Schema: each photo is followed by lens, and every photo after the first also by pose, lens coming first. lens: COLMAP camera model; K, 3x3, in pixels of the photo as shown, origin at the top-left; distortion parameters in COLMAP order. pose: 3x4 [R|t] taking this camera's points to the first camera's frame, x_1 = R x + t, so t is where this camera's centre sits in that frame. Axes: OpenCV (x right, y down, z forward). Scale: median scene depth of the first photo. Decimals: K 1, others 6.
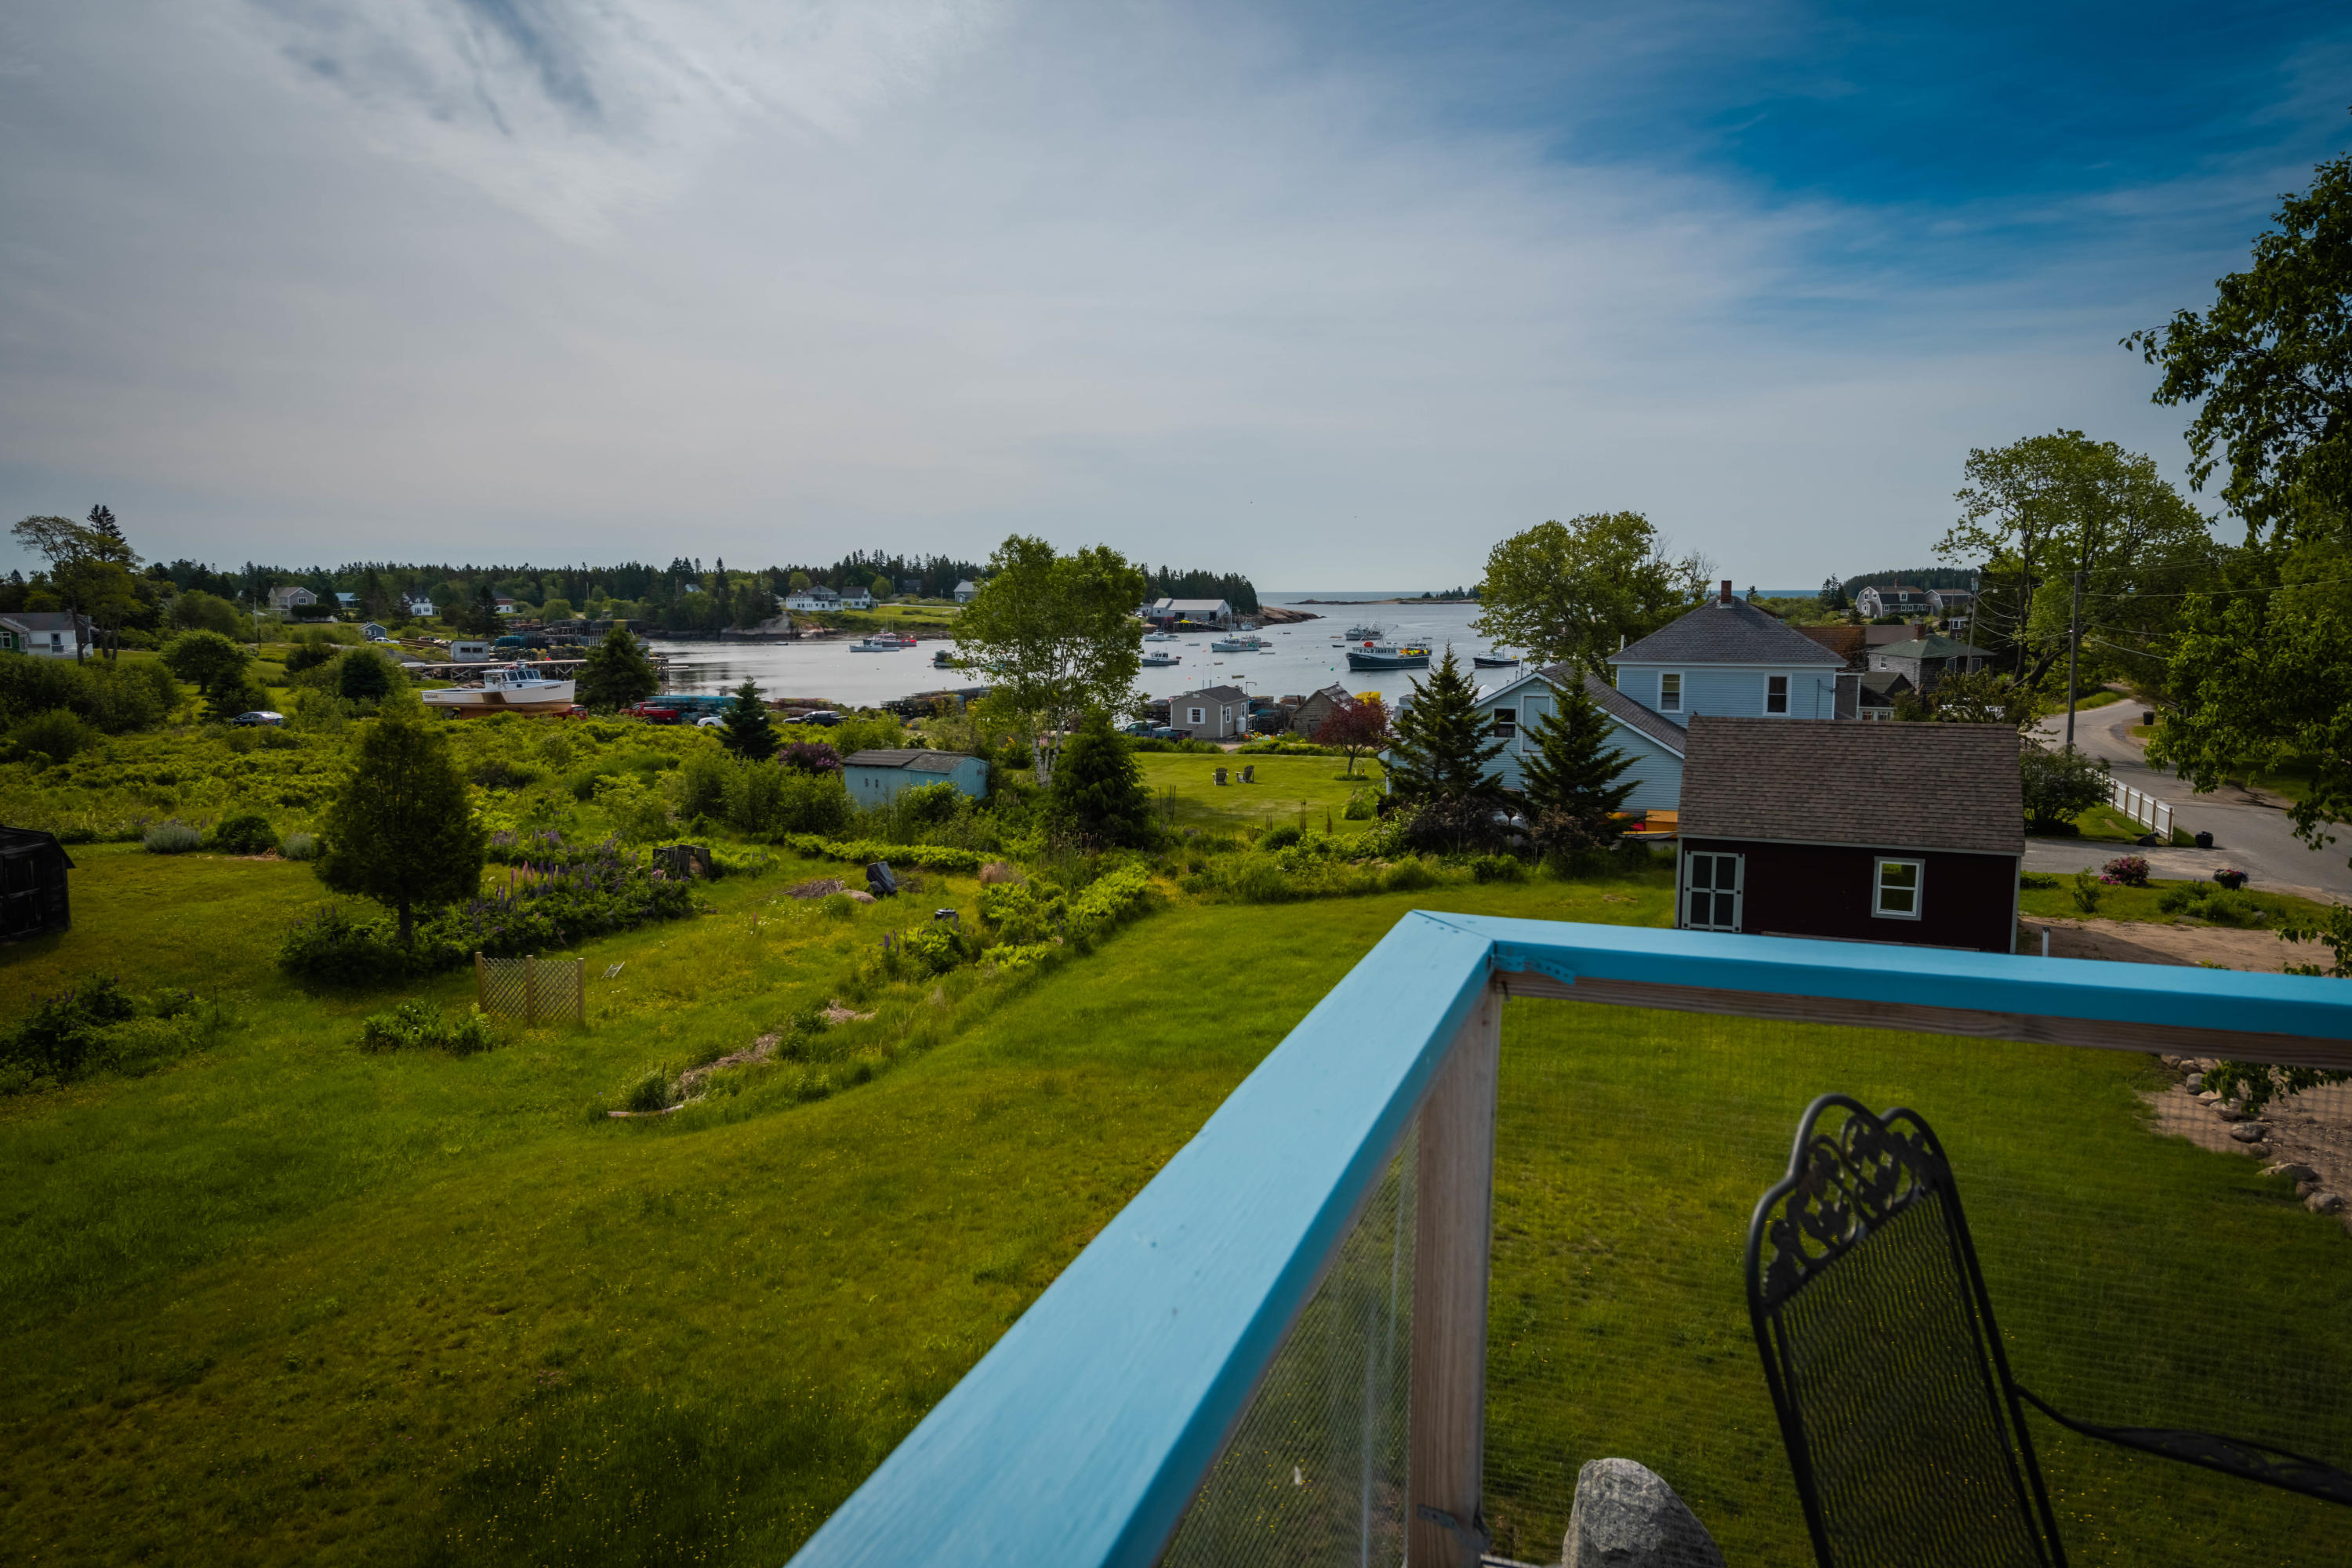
lens RADIAL K [[1512.3, 0, 1176.0], [0, 1512.3, 784.0], [0, 0, 1]] dist [0.003104, -0.000967]
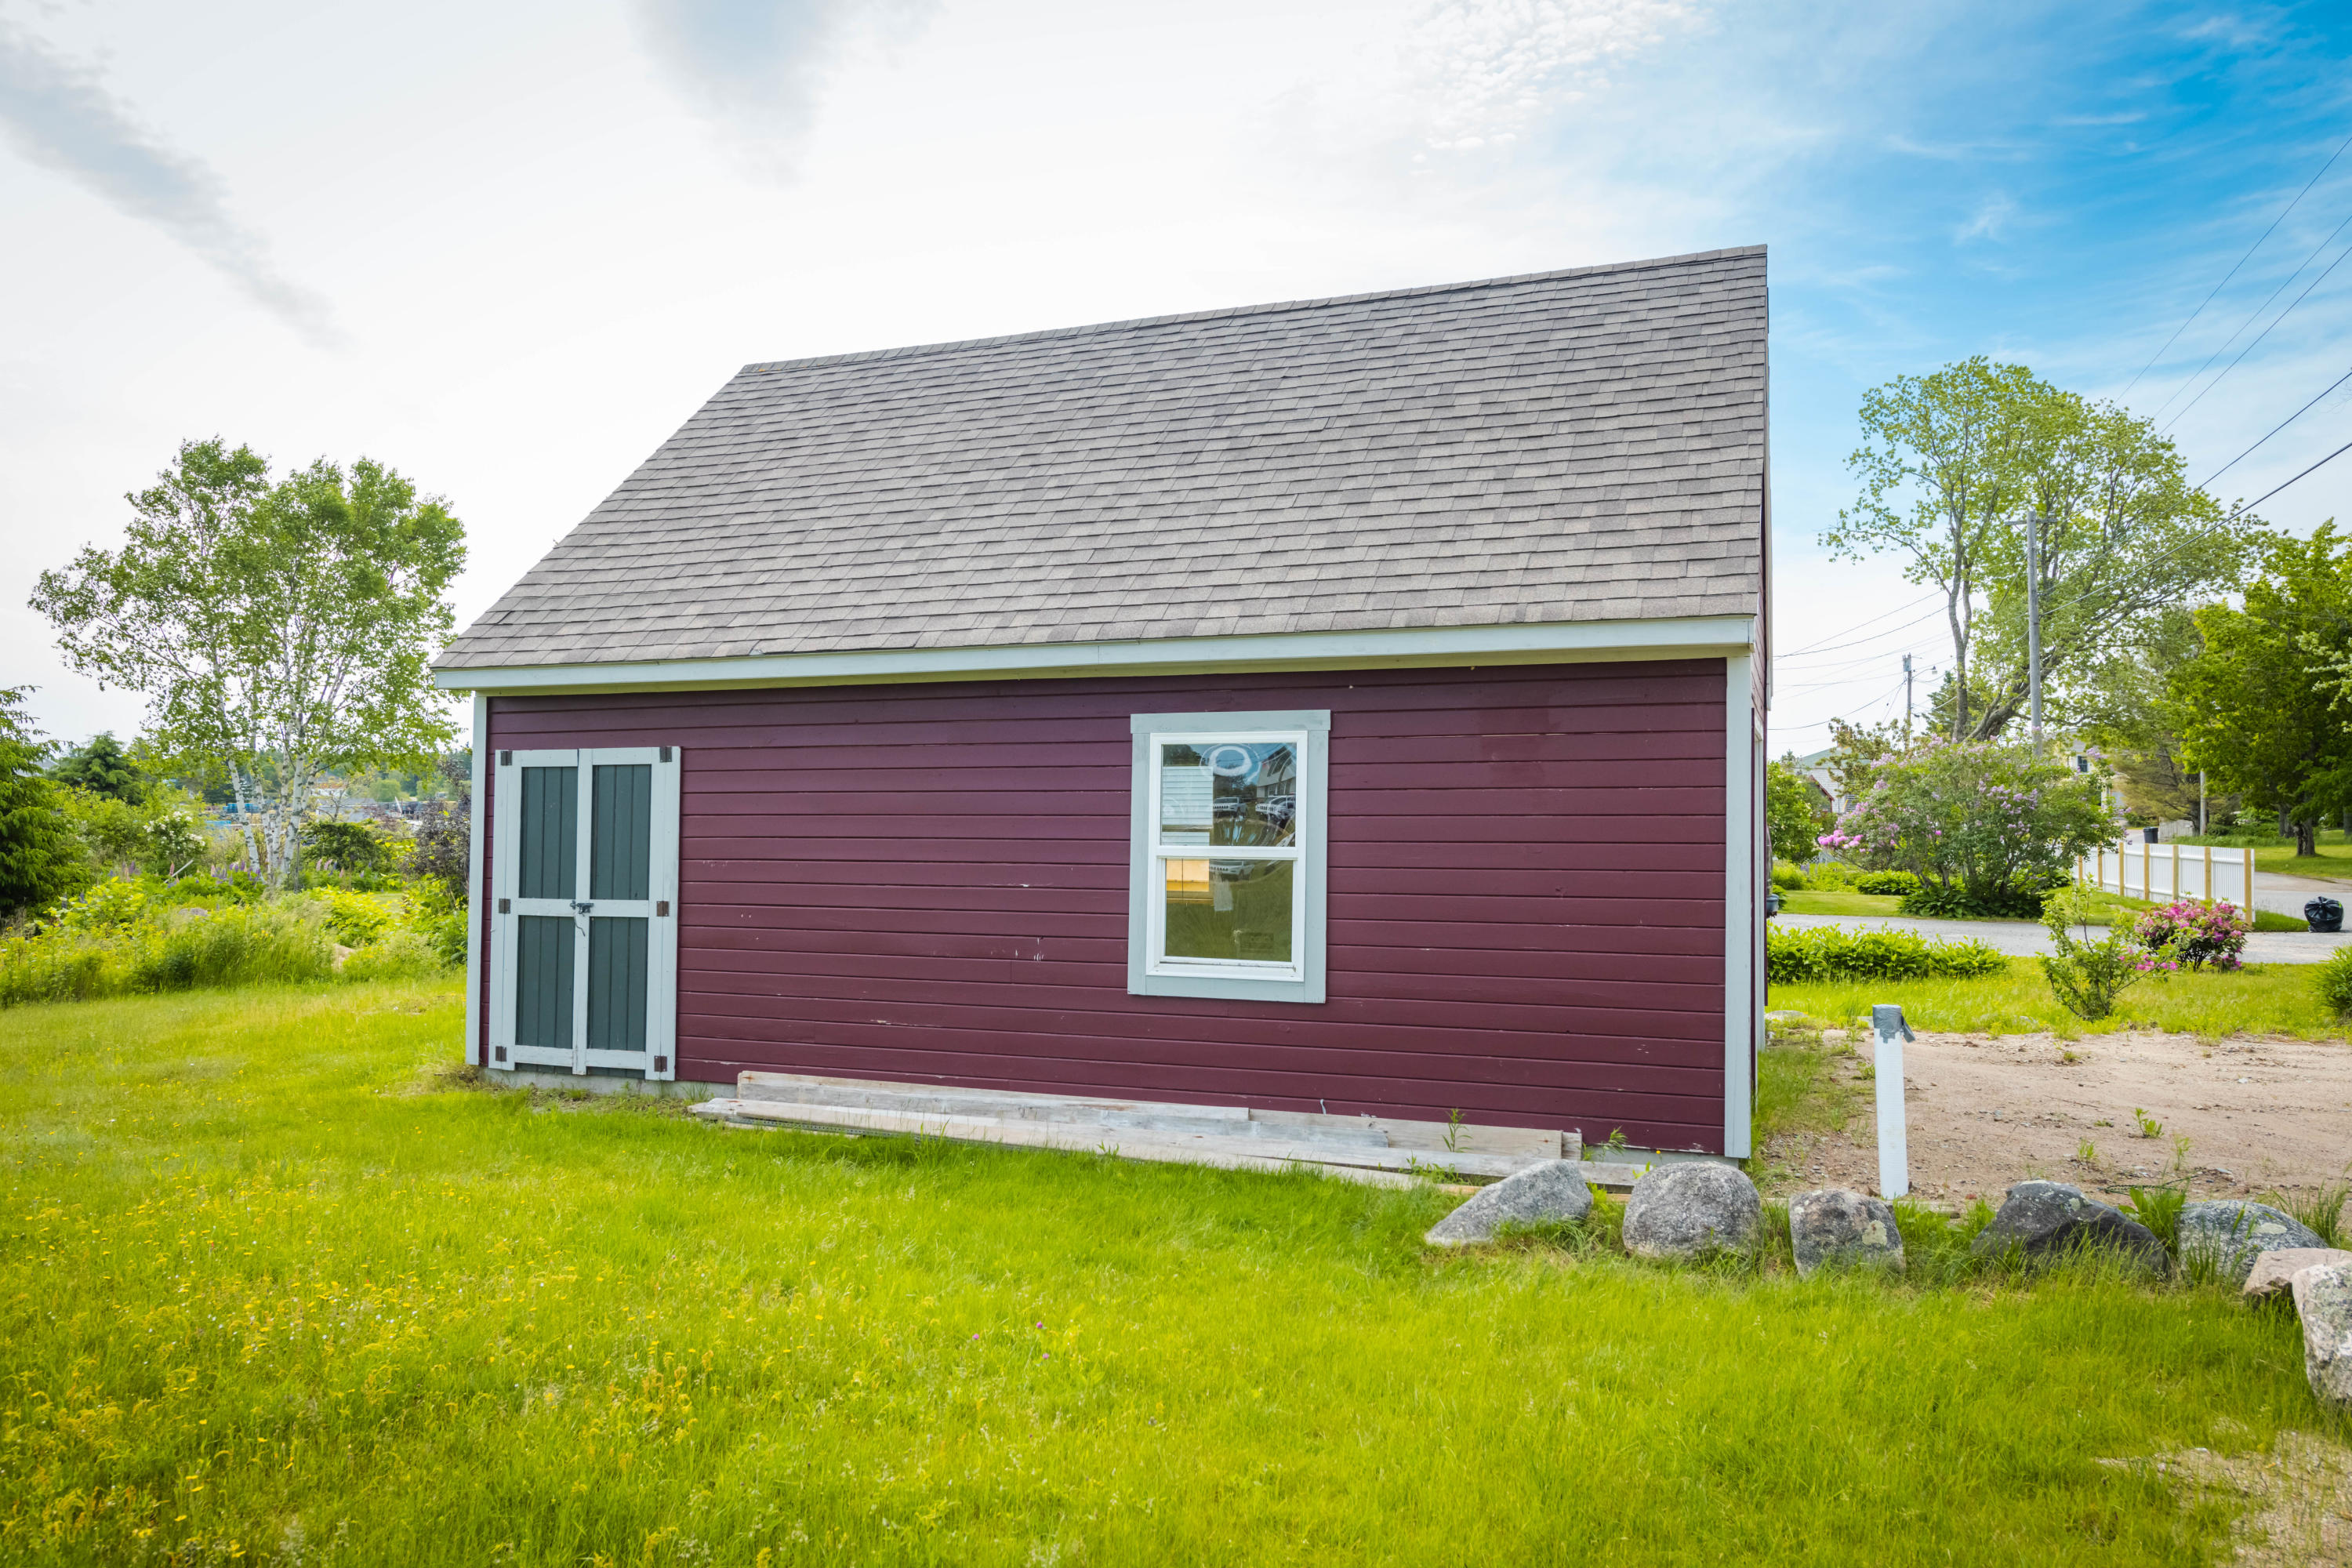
lens RADIAL K [[1586.3, 0, 1176.0], [0, 1586.3, 784.0], [0, 0, 1]] dist [-0.036071, -0.000700]
pose [[0.999713, -0.002015, 0.023852, 0.245305], [0.005064, 0.991704, -0.128444, 0.046297], [-0.023396, 0.128528, 0.991430, 0.409596]]
